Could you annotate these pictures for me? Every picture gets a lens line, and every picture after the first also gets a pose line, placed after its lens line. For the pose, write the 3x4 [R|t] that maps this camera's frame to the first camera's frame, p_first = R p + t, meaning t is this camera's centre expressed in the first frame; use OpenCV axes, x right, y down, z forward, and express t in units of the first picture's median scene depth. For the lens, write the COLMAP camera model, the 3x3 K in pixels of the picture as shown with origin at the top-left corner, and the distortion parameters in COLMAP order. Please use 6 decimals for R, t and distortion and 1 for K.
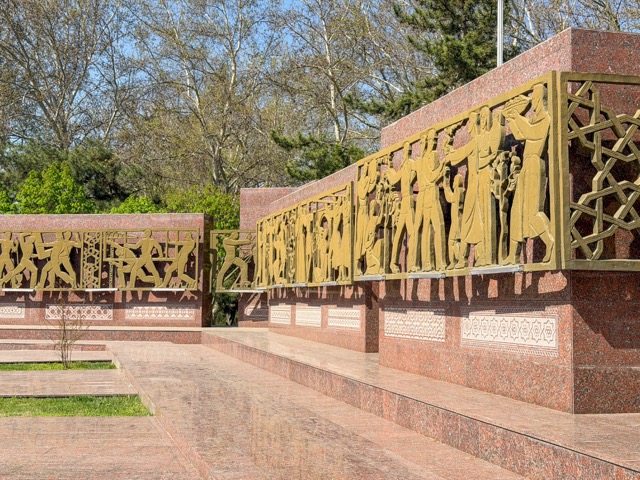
lens RADIAL K [[902.8, 0, 320.2], [0, 902.8, 239.6], [0, 0, 1]] dist [0.124319, 0.000000]
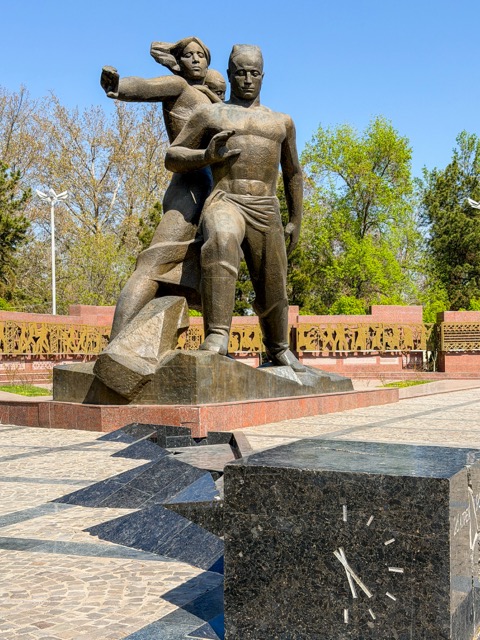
lens RADIAL K [[902.8, 0, 246.3], [0, 902.8, 342.9], [0, 0, 1]] dist [0.124319, 0.000000]
pose [[0.196893, 0.009478, 0.980379, -2.086184], [-0.057313, 0.998355, 0.001858, 0.004721], [-0.978748, -0.056554, 0.197113, 0.204799]]
